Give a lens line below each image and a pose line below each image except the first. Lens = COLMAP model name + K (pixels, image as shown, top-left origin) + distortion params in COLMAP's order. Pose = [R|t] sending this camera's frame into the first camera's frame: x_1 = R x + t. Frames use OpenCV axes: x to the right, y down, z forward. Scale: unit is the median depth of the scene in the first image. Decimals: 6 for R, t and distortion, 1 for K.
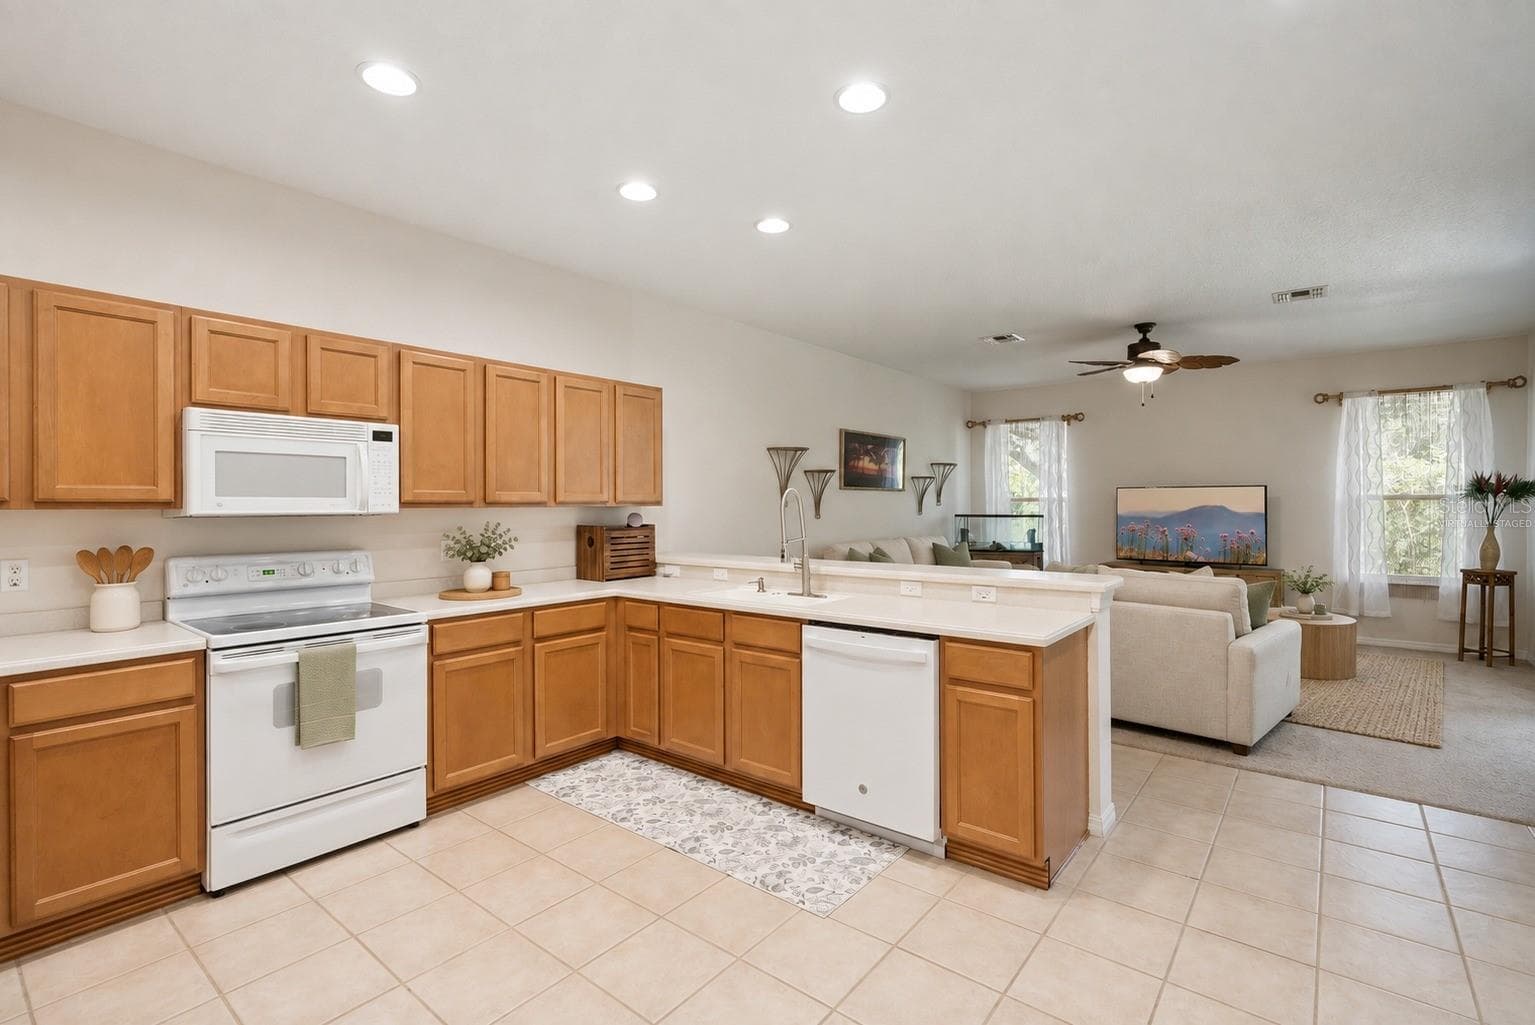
lens RADIAL K [[740.6, 0, 767.5], [0, 740.6, 512.5], [0, 0, 1]] dist [0.082071, 0.000055]
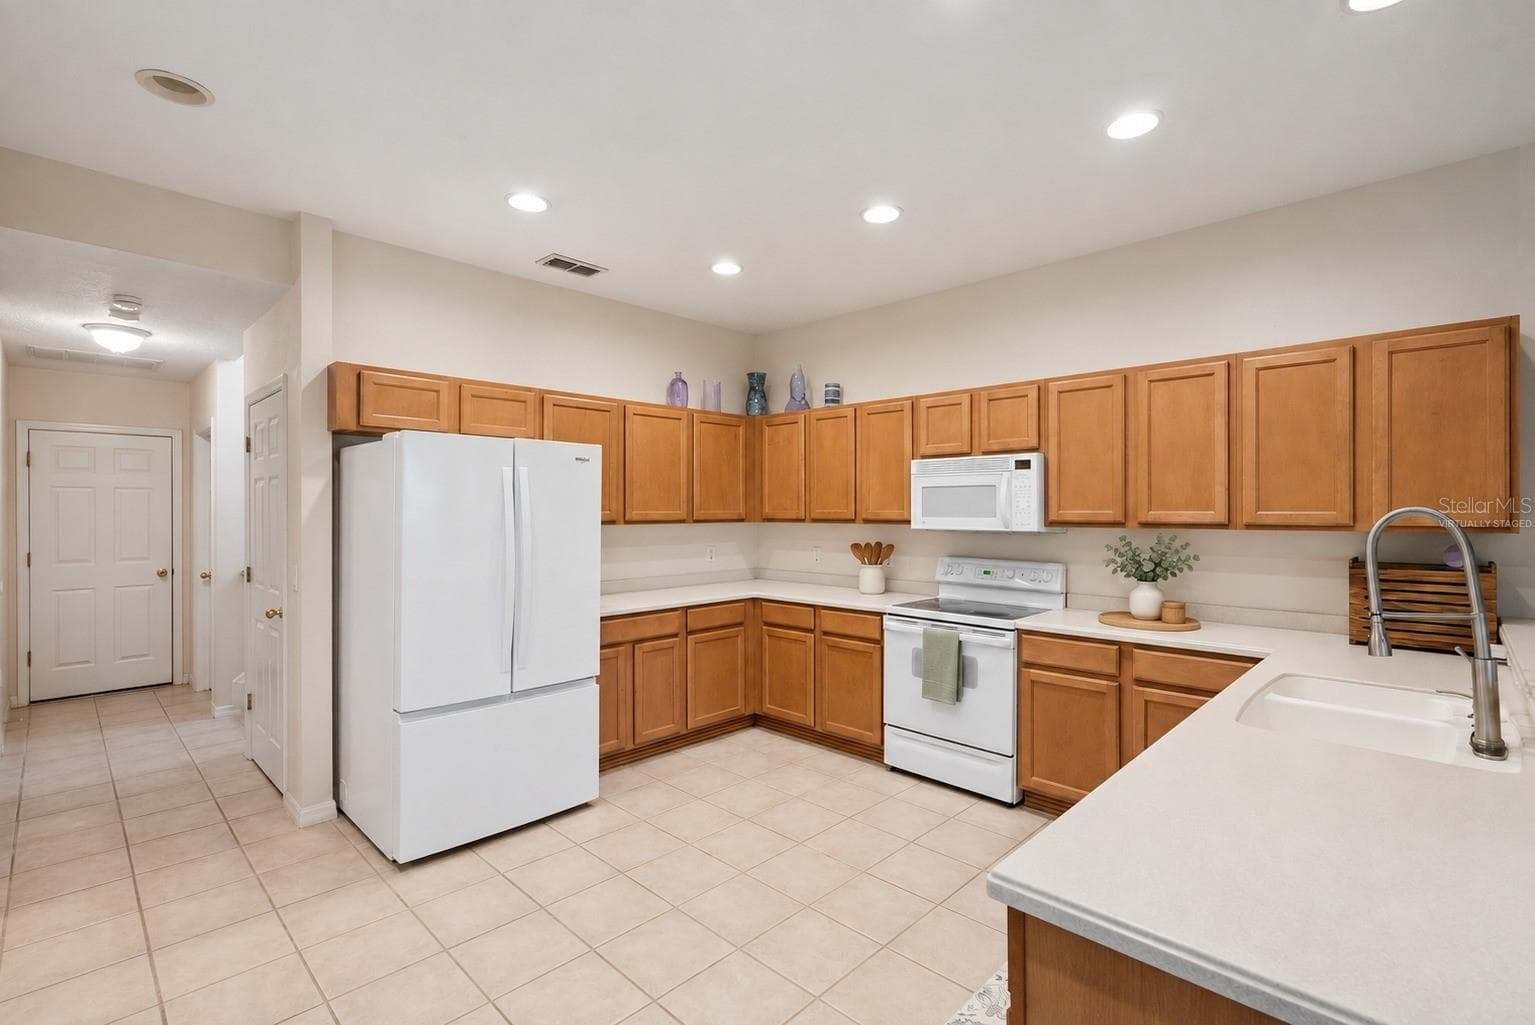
lens RADIAL K [[701.2, 0, 767.5], [0, 701.2, 512.5], [0, 0, 1]] dist [-0.000329, -0.000059]
pose [[-0.068171, -0.004714, -0.997663, 0.640899], [-0.021738, 0.999758, -0.003238, -0.016774], [0.997437, 0.021467, -0.068257, 0.741633]]
